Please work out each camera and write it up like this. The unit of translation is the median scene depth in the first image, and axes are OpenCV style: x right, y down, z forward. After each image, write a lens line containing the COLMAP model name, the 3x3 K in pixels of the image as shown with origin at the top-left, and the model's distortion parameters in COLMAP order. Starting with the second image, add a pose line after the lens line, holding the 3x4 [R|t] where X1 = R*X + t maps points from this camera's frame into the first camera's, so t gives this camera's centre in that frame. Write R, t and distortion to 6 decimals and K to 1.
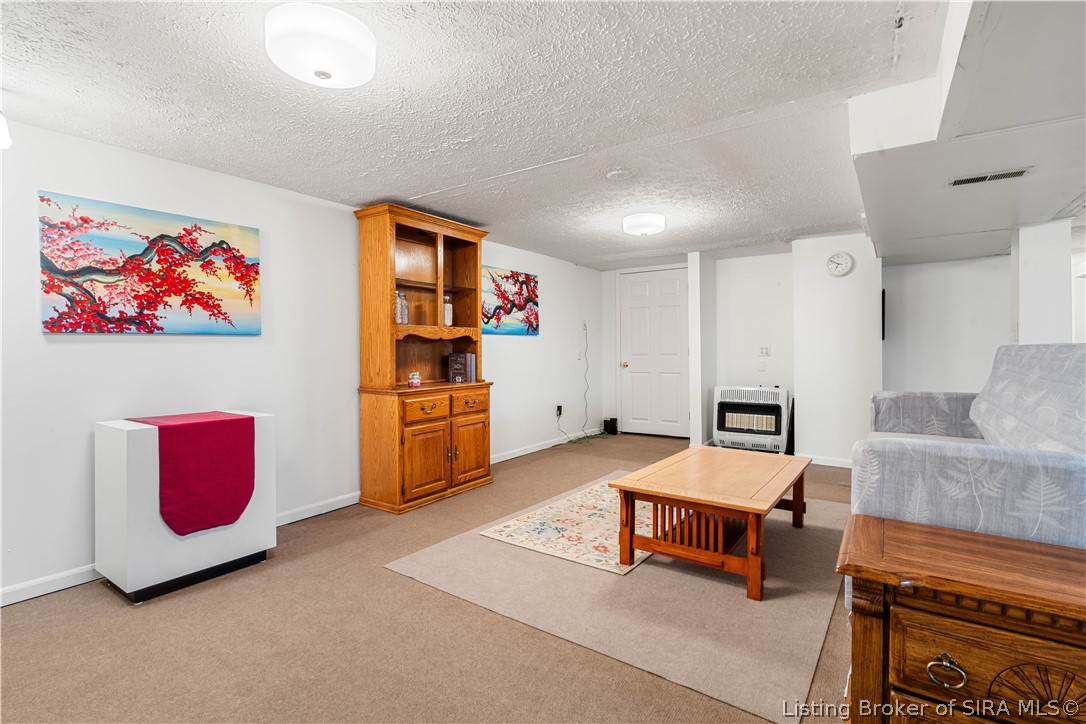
lens RADIAL K [[507.6, 0, 541.7], [0, 507.6, 355.3], [0, 0, 1]] dist [-0.010719, 0.003811]
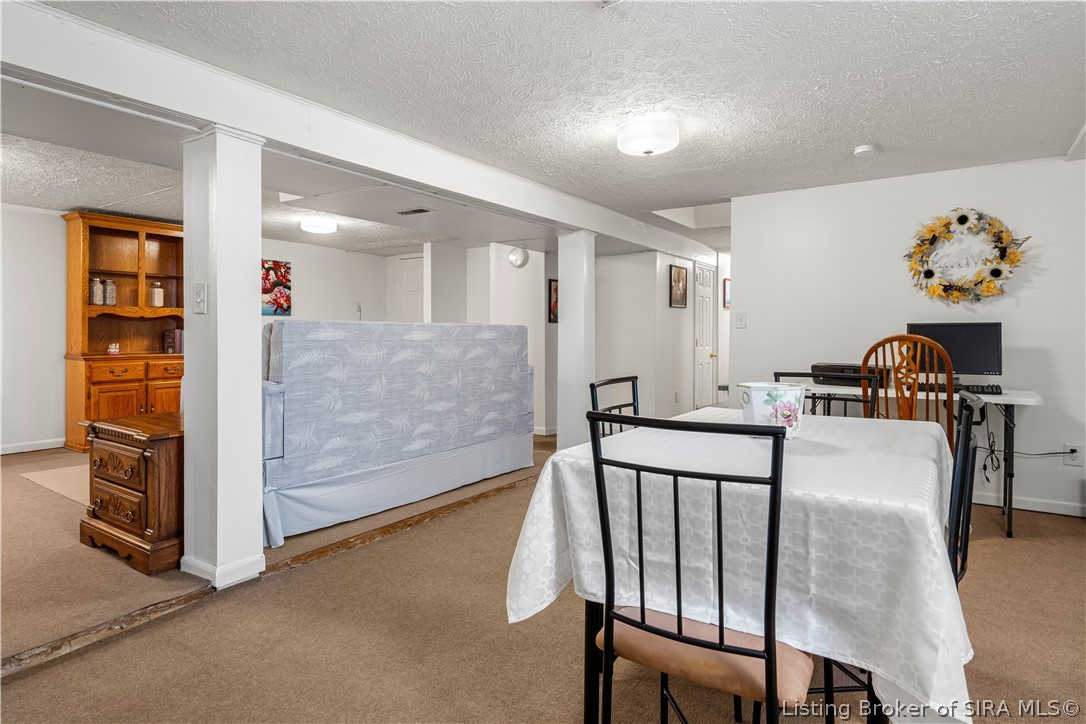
lens RADIAL K [[598.2, 0, 518.2], [0, 598.2, 336.2], [0, 0, 1]] dist [-0.004259, 0.006825]
pose [[0.999932, 0.011405, -0.002324, 0.816576], [-0.011424, 0.999900, -0.008352, 0.017845], [0.002228, 0.008378, 0.999962, -0.512456]]
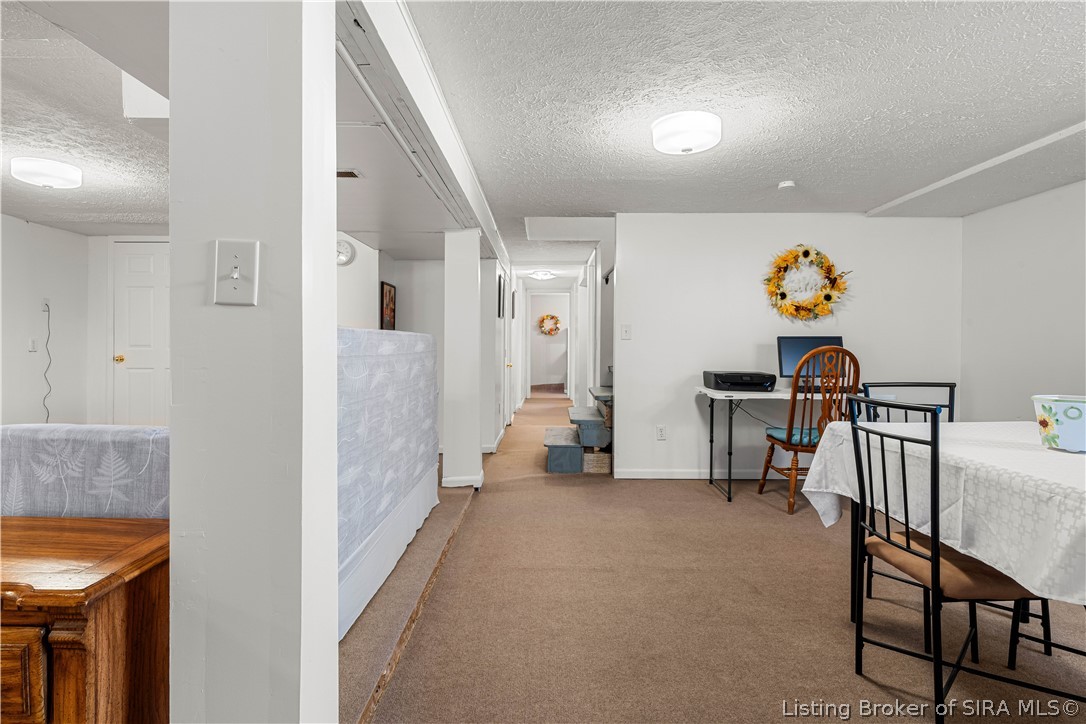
lens RADIAL K [[572.0, 0, 538.5], [0, 572.0, 346.0], [0, 0, 1]] dist [-0.004406, 0.001099]
pose [[0.825954, 0.009647, 0.563655, 0.396409], [-0.002839, 0.999912, -0.012954, 0.015825], [-0.563731, 0.009099, 0.825909, -0.160022]]
